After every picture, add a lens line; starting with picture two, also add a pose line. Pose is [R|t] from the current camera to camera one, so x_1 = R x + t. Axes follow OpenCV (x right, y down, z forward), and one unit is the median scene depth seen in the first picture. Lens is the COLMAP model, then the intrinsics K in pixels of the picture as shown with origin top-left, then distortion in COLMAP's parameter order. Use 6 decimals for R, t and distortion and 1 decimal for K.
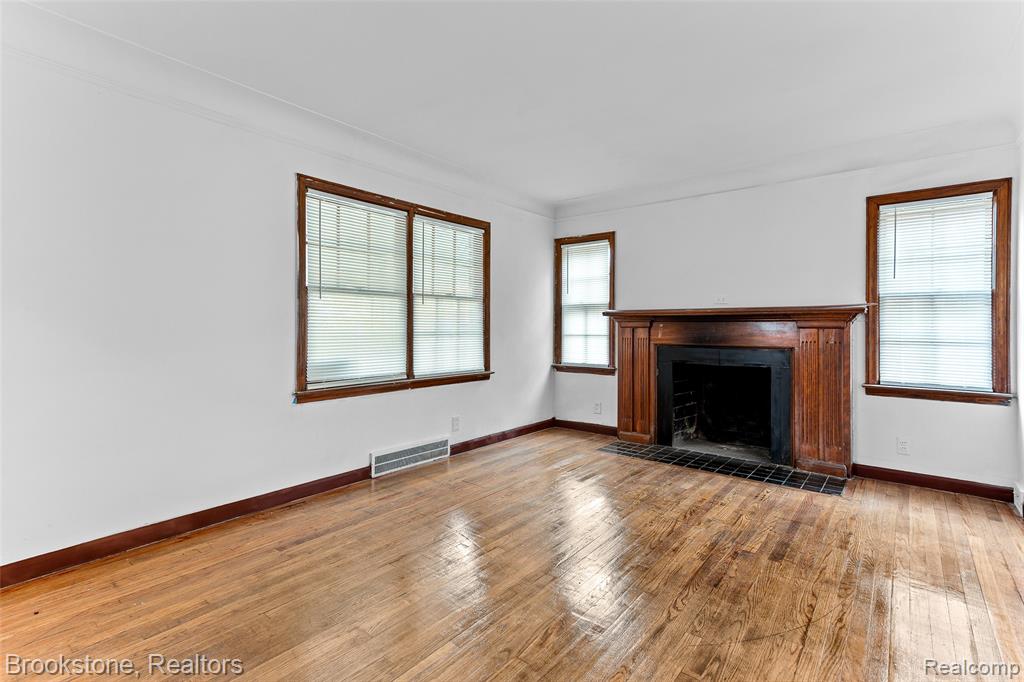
lens RADIAL K [[484.4, 0, 510.0], [0, 484.4, 333.9], [0, 0, 1]] dist [0.021513, 0.001144]
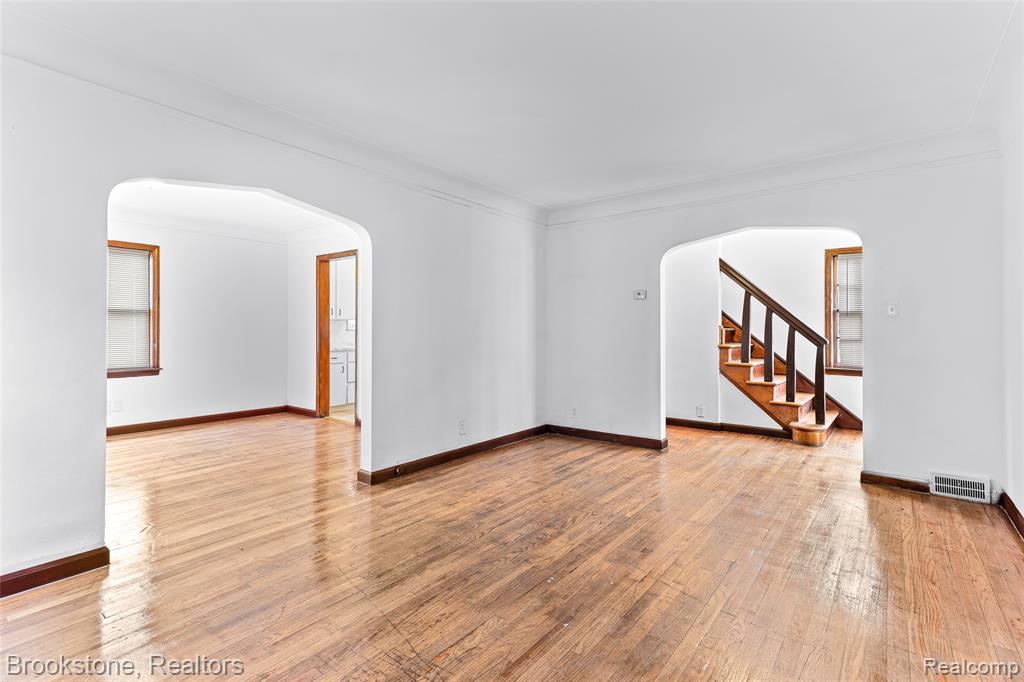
lens RADIAL K [[484.4, 0, 509.3], [0, 484.4, 325.5], [0, 0, 1]] dist [0.021513, 0.001144]
pose [[-0.999877, -0.003841, -0.015234, 0.157230], [-0.003921, 0.999978, 0.005261, -0.023101], [0.015214, 0.005321, -0.999870, 1.306996]]
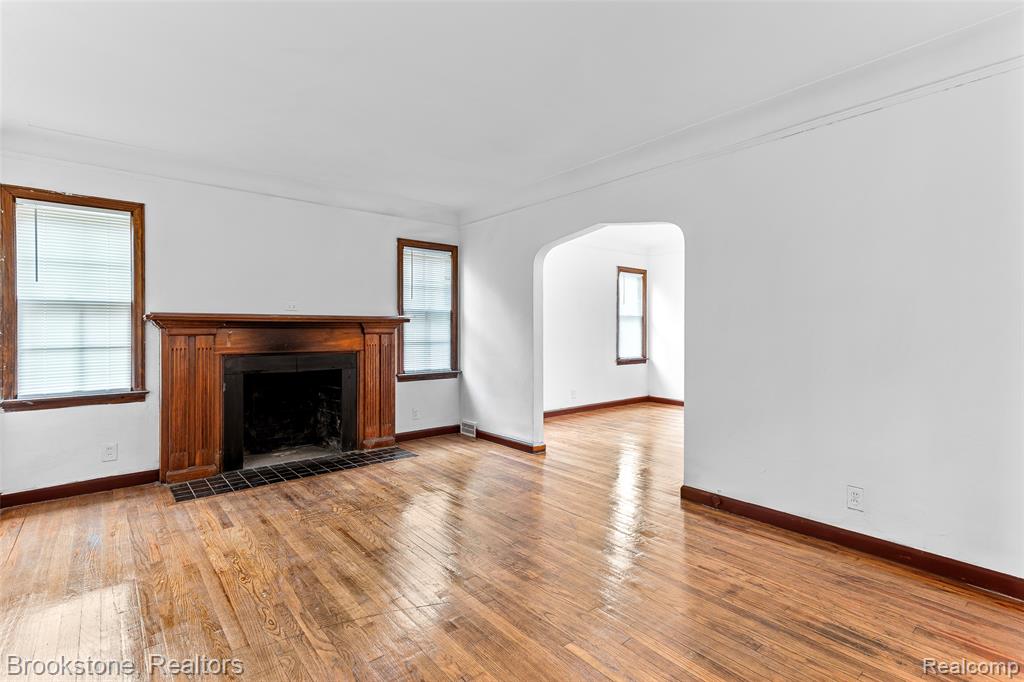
lens RADIAL K [[484.4, 0, 507.4], [0, 484.4, 336.4], [0, 0, 1]] dist [0.021513, 0.001144]
pose [[0.199784, -0.014780, 0.979728, -0.554393], [0.017707, 0.999777, 0.011472, -0.014474], [-0.979680, 0.015056, 0.200001, 0.436322]]
